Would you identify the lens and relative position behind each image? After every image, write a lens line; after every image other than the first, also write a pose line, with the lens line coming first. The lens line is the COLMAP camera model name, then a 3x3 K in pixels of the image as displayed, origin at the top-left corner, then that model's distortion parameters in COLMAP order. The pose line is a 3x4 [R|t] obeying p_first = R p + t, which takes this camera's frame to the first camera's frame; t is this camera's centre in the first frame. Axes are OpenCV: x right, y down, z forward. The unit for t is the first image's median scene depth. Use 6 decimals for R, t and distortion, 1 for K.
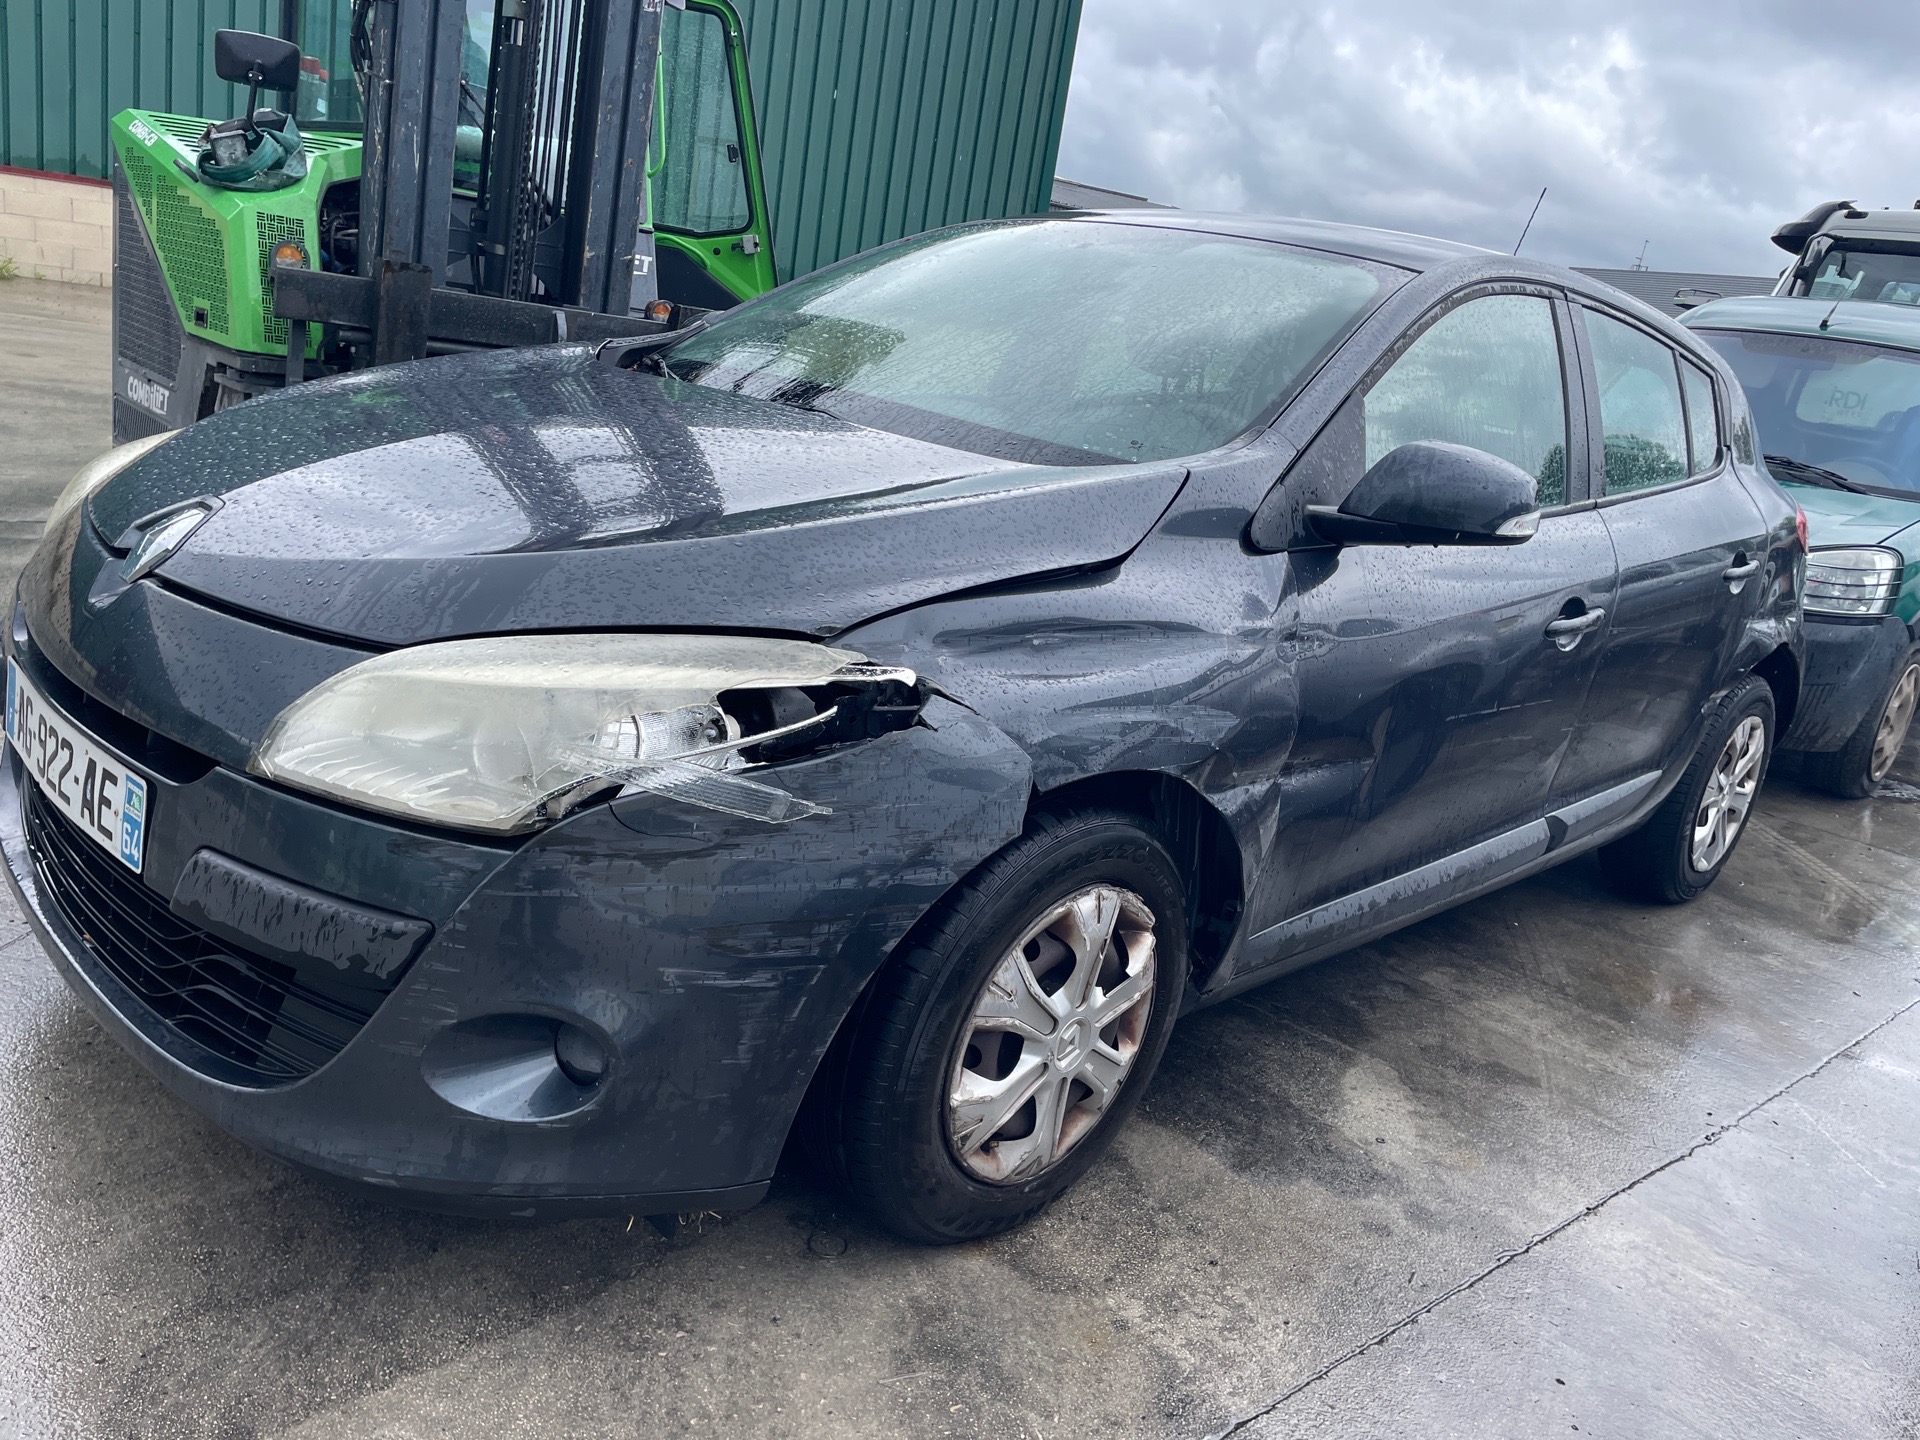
lens RADIAL K [[1469.7, 0, 960.0], [0, 1469.7, 720.0], [0, 0, 1]] dist [0.046152, -0.062651]
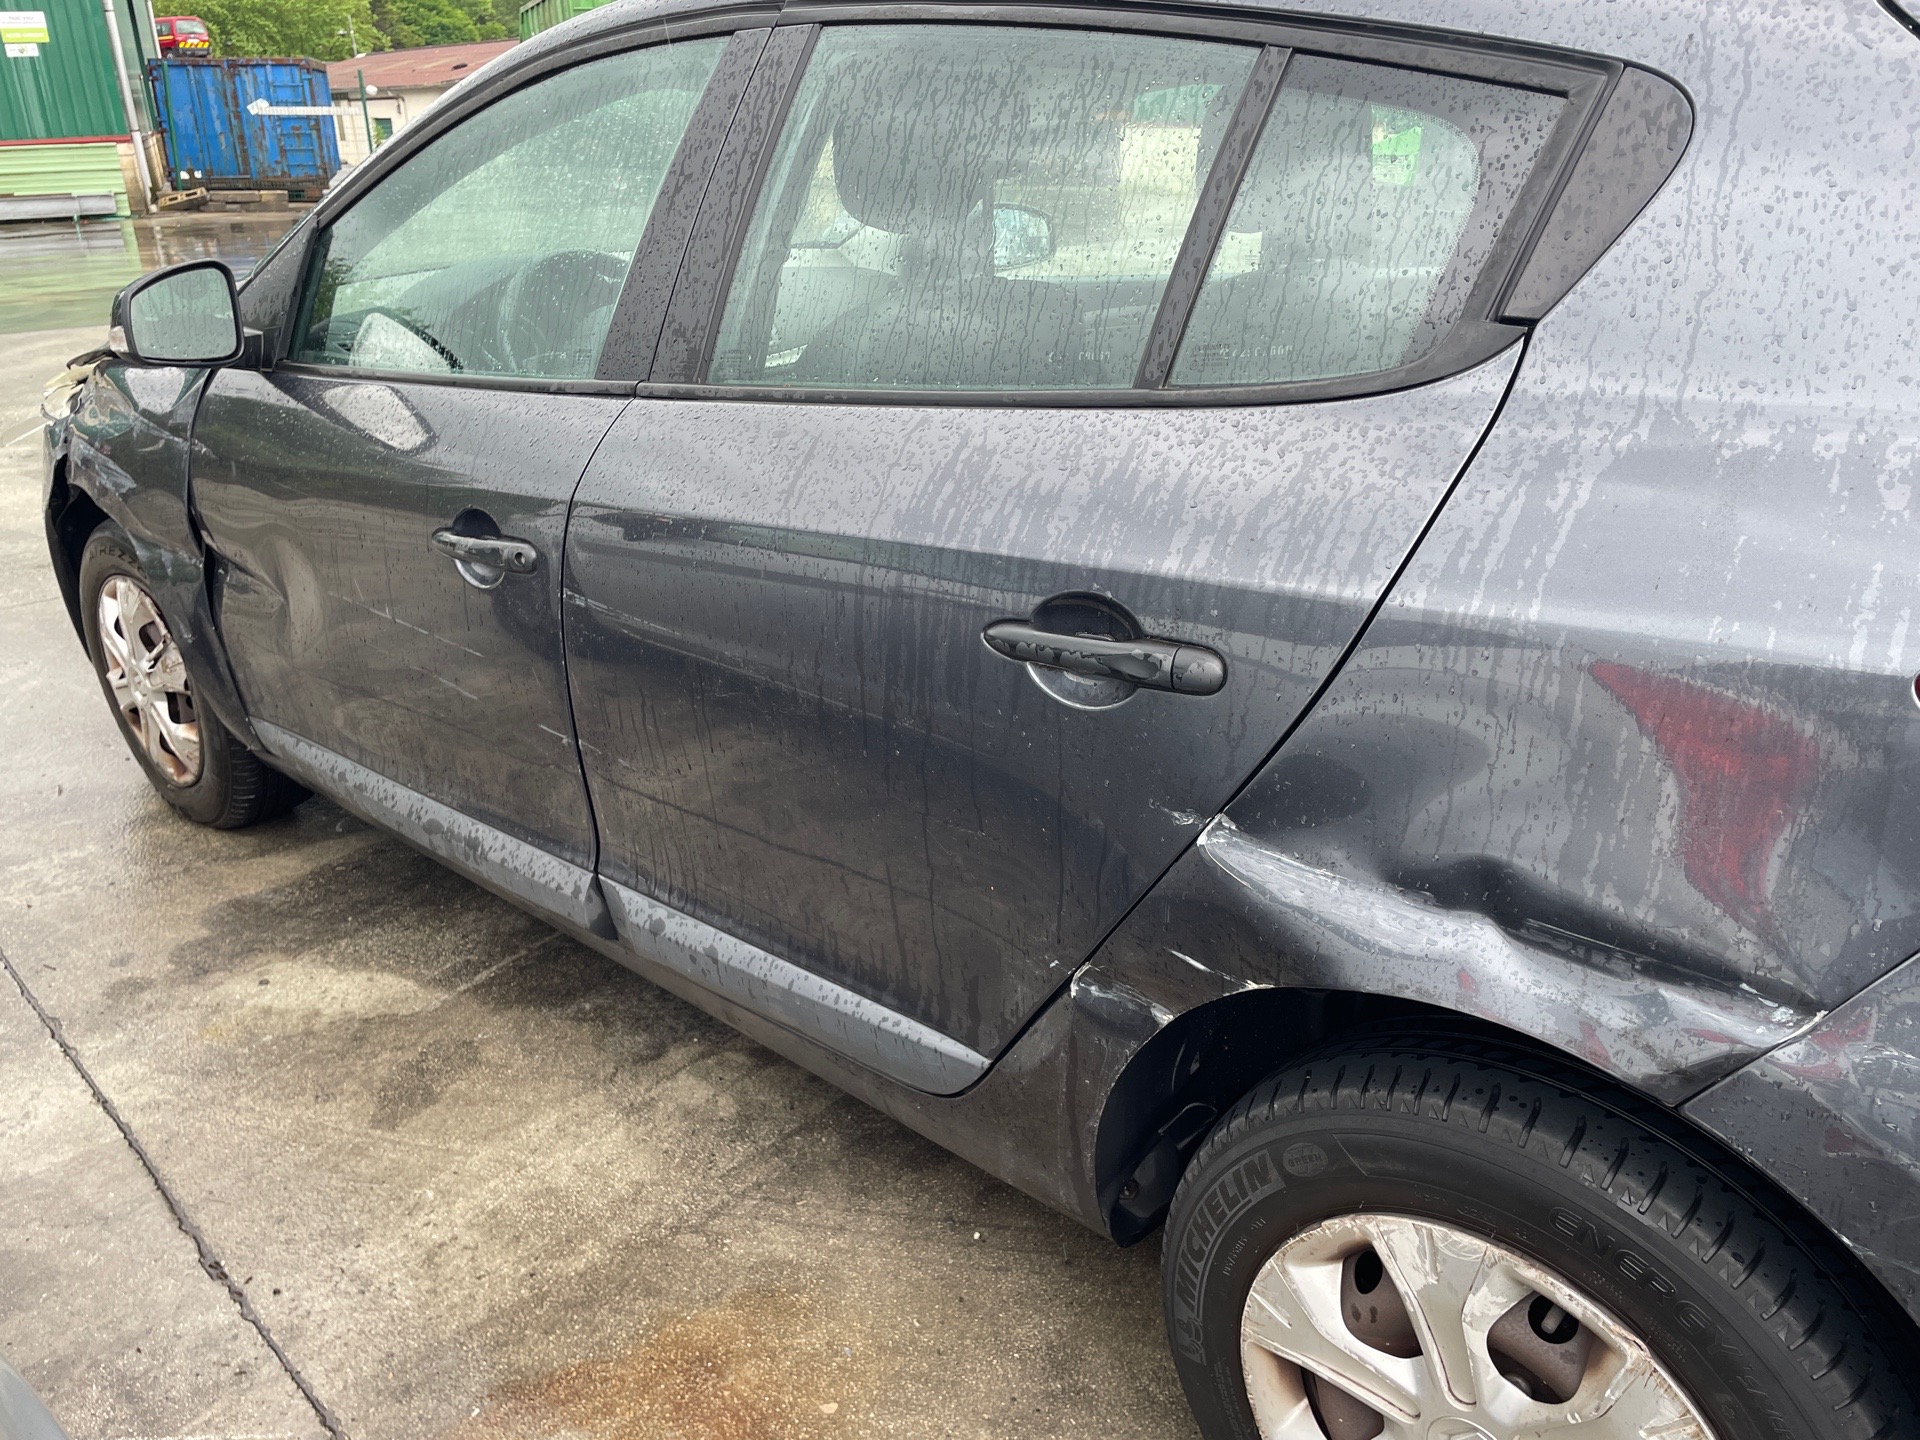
lens RADIAL K [[1469.7, 0, 960.0], [0, 1469.7, 720.0], [0, 0, 1]] dist [0.046152, -0.062651]
pose [[0.044380, 0.233503, -0.971343, 1.135474], [-0.251304, 0.943645, 0.215362, -0.197828], [0.966890, 0.234545, 0.100559, 1.207576]]
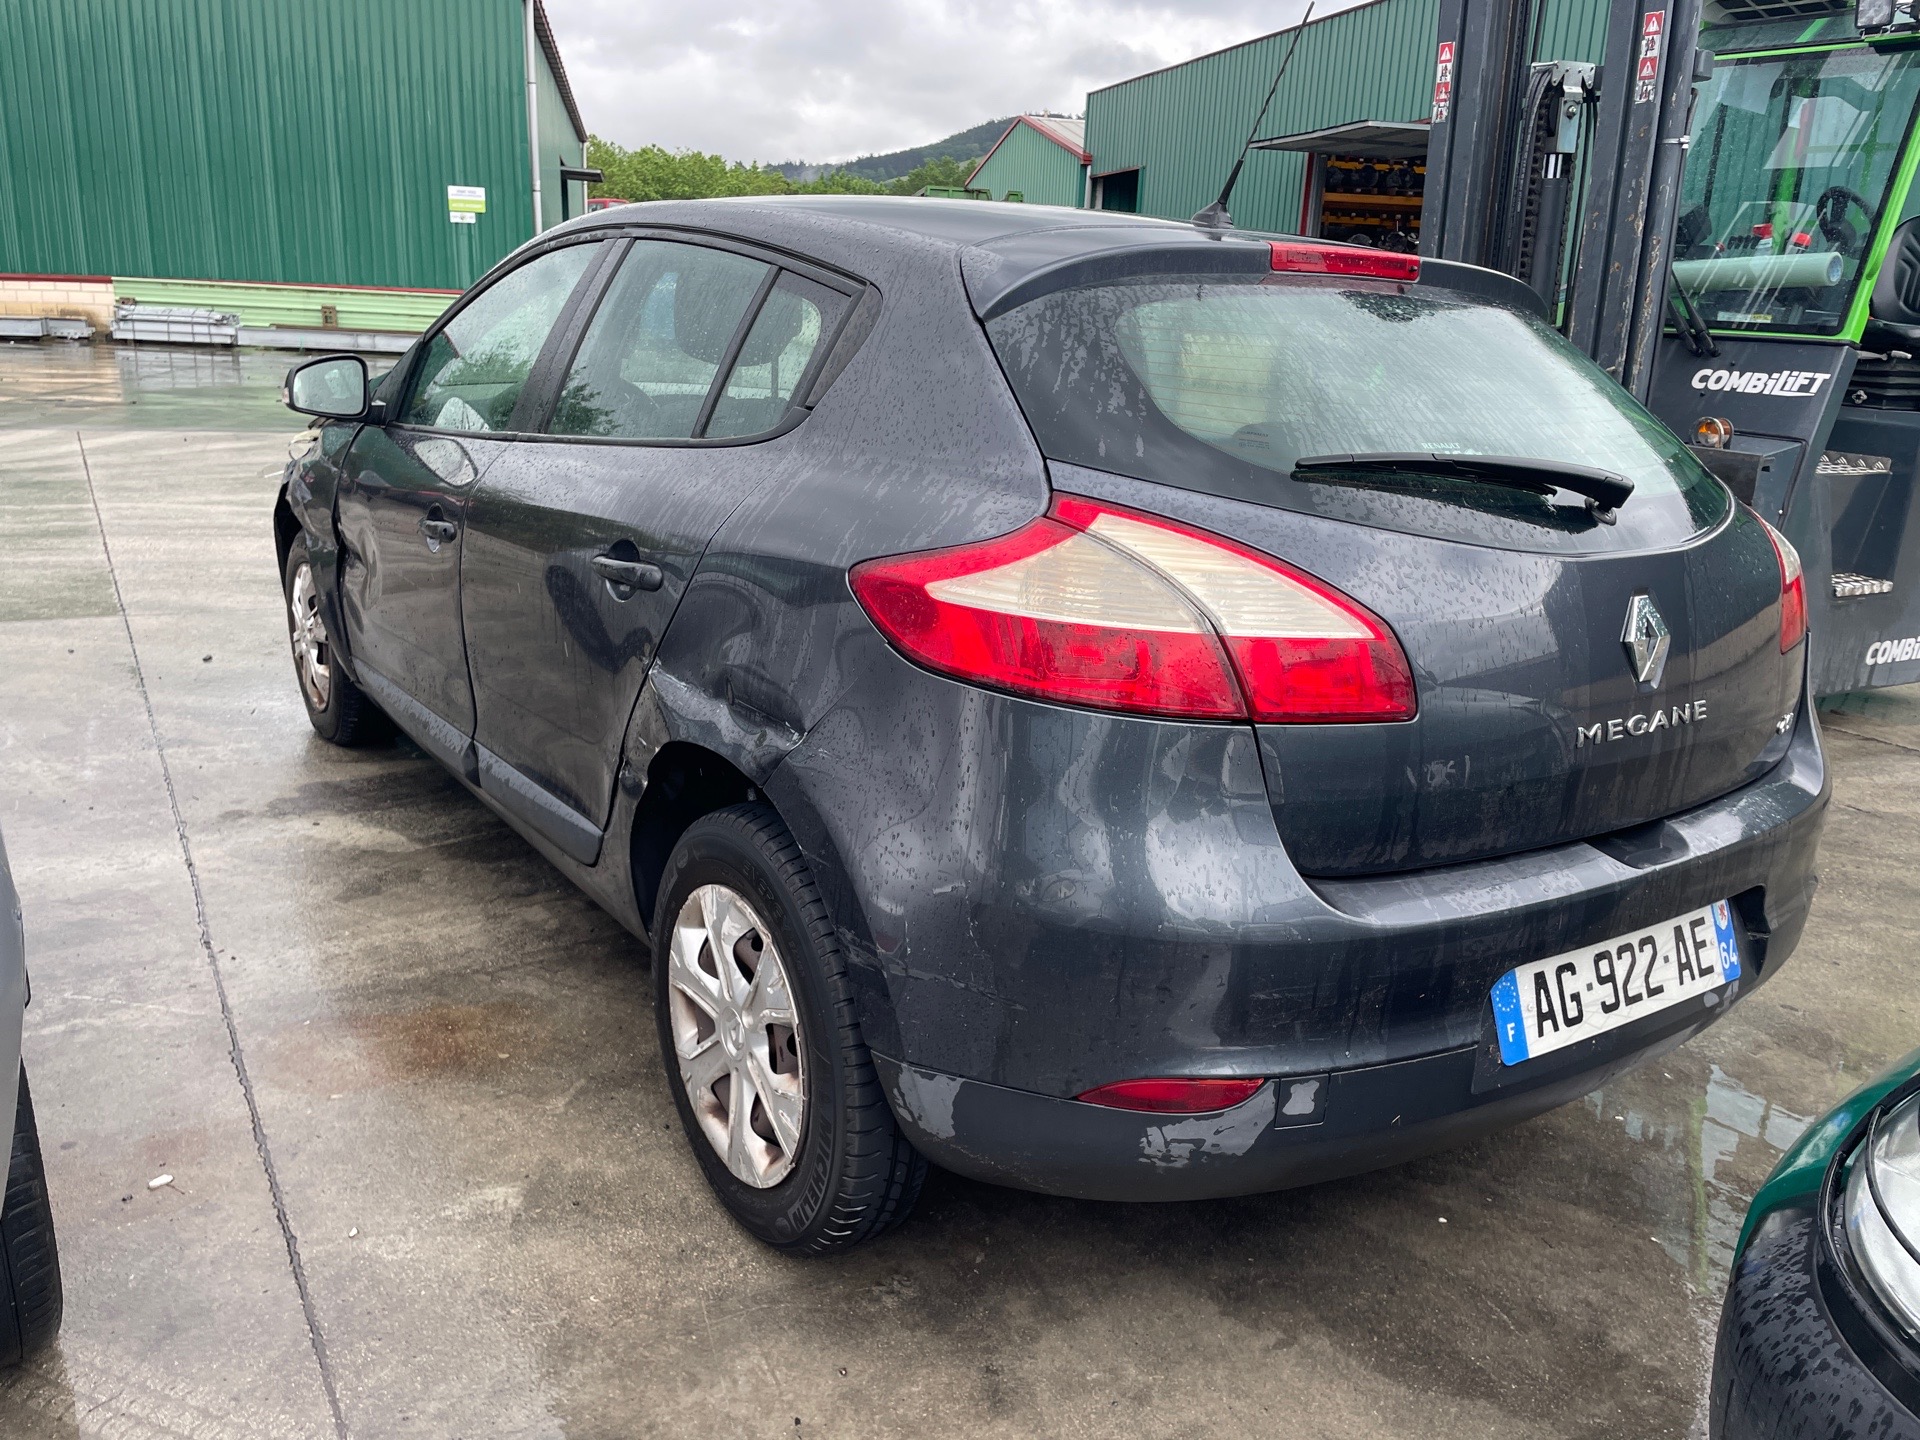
lens RADIAL K [[1484.7, 0, 958.2], [0, 1484.7, 668.0], [0, 0, 1]] dist [0.008496, 0.001328]
pose [[-0.174894, 0.079357, -0.981384, 1.498630], [-0.332107, 0.933578, 0.134677, -0.256457], [0.926886, 0.349479, -0.136922, 1.609428]]
